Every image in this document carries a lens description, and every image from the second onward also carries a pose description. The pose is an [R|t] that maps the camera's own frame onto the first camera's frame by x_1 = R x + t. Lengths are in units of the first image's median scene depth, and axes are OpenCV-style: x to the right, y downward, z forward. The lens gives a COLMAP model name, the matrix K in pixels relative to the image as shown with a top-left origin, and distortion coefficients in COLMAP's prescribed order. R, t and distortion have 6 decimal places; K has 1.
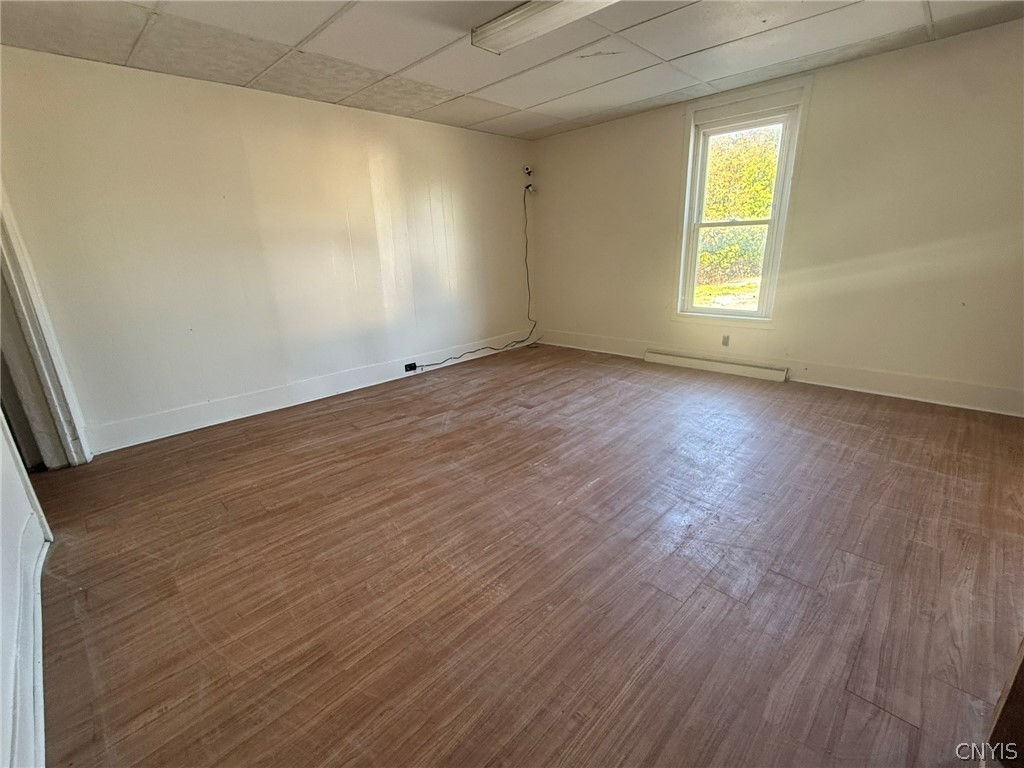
lens RADIAL K [[450.4, 0, 510.9], [0, 450.4, 383.6], [0, 0, 1]] dist [-0.002790, -0.000327]
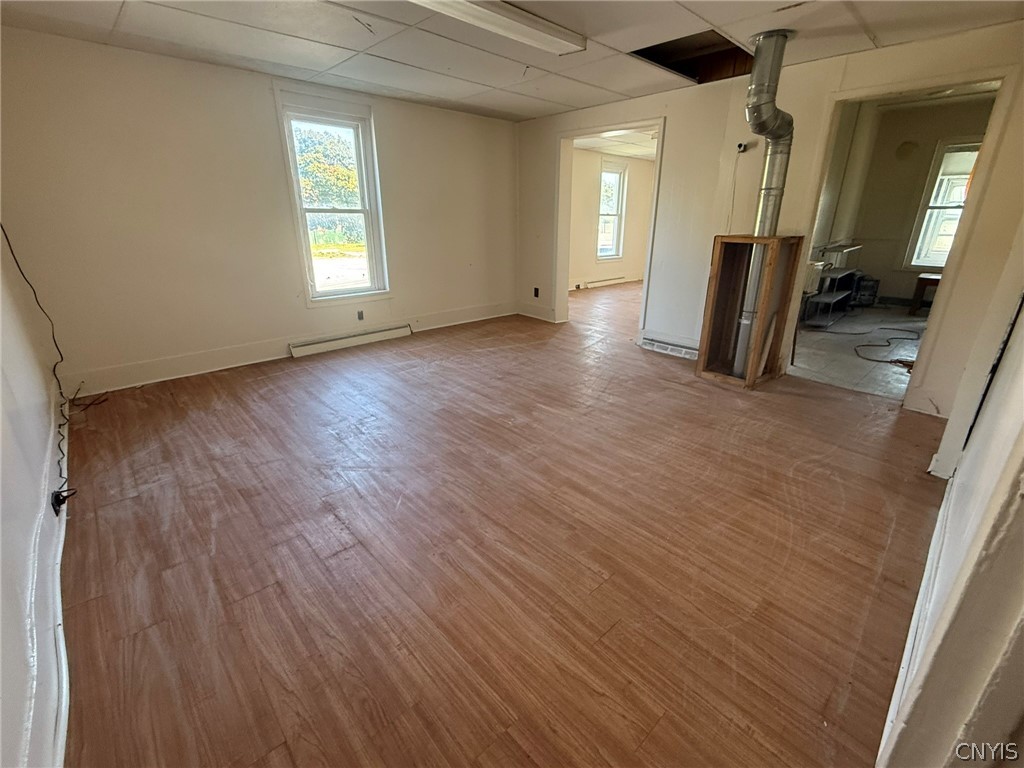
lens RADIAL K [[450.4, 0, 514.7], [0, 450.4, 383.1], [0, 0, 1]] dist [-0.002790, -0.000327]
pose [[0.031305, -0.306756, 0.951273, -0.805306], [0.291764, 0.913093, 0.284842, -0.187985], [-0.955978, 0.268630, 0.118085, 0.678758]]
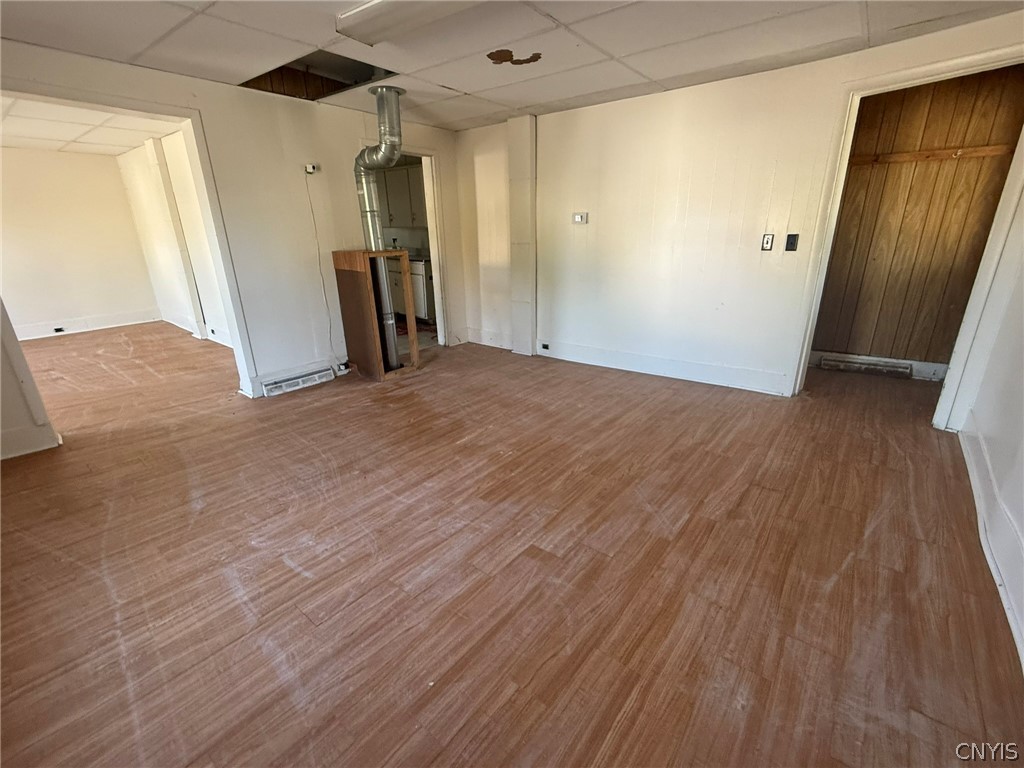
lens RADIAL K [[450.4, 0, 508.8], [0, 450.4, 386.0], [0, 0, 1]] dist [-0.002790, -0.000327]
pose [[-0.992993, 0.087386, -0.079556, 0.106670], [0.022452, 0.800443, 0.598989, -0.477077], [0.116023, 0.593005, -0.796796, 1.432638]]
